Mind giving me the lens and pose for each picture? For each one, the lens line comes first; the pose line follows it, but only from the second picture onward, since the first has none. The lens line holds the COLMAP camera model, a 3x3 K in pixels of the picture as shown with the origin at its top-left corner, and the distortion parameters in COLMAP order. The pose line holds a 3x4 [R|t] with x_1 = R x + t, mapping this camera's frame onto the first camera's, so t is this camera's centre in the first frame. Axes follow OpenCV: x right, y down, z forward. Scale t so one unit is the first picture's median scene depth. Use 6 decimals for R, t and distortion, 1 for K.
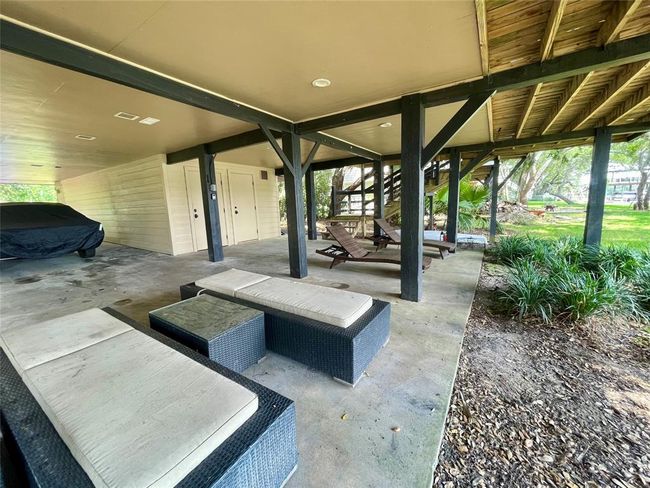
lens RADIAL K [[262.5, 0, 324.2], [0, 262.5, 246.1], [0, 0, 1]] dist [0.001053, -0.000147]
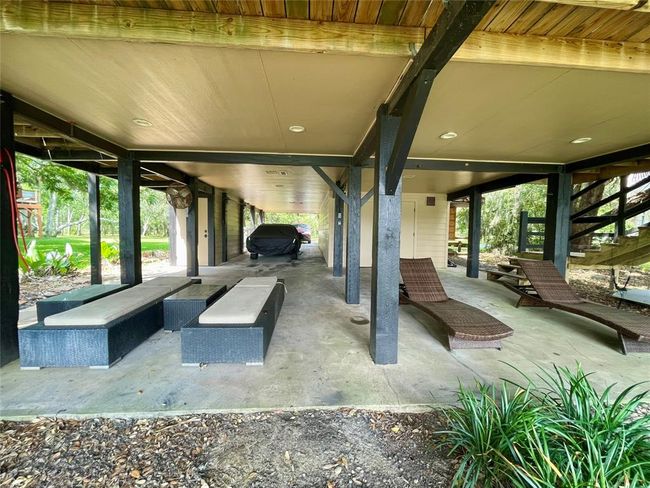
lens RADIAL K [[262.5, 0, 324.2], [0, 262.5, 246.1], [0, 0, 1]] dist [0.001053, -0.000147]
pose [[0.589540, 0.090137, -0.802694, 0.785373], [-0.165333, 0.986180, -0.010689, -0.084147], [0.790638, 0.139013, 0.596295, 0.349384]]
